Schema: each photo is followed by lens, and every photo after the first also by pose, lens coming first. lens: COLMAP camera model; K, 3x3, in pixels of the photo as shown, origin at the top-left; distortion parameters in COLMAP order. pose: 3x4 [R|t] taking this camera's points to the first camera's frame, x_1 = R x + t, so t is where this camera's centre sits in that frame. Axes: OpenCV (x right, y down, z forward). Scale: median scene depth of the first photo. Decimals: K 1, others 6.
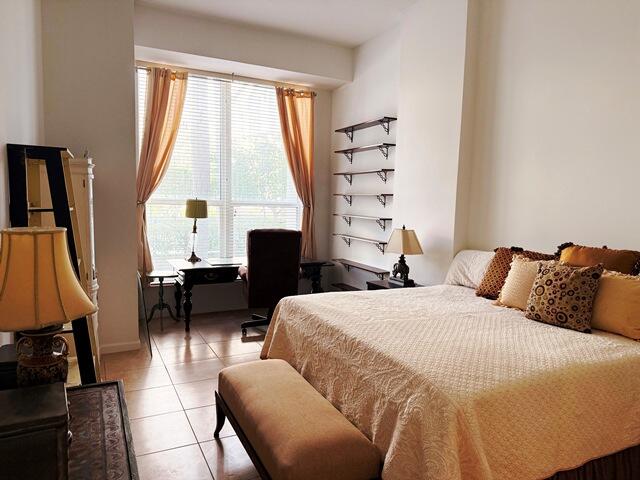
lens RADIAL K [[453.6, 0, 320.0], [0, 453.6, 240.0], [0, 0, 1]] dist [0.009554, -0.002228]
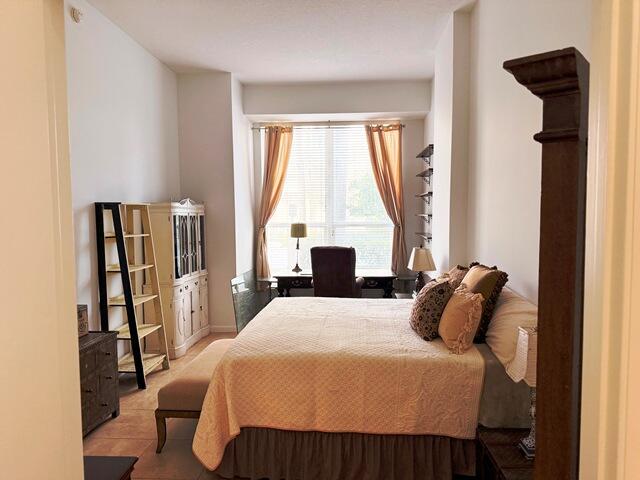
lens RADIAL K [[453.6, 0, 320.0], [0, 453.6, 240.0], [0, 0, 1]] dist [0.009554, -0.002228]
pose [[0.850588, -0.000863, -0.525832, 0.453044], [-0.017303, 0.999411, -0.029630, -0.004244], [0.525547, 0.034301, 0.850073, -0.054591]]
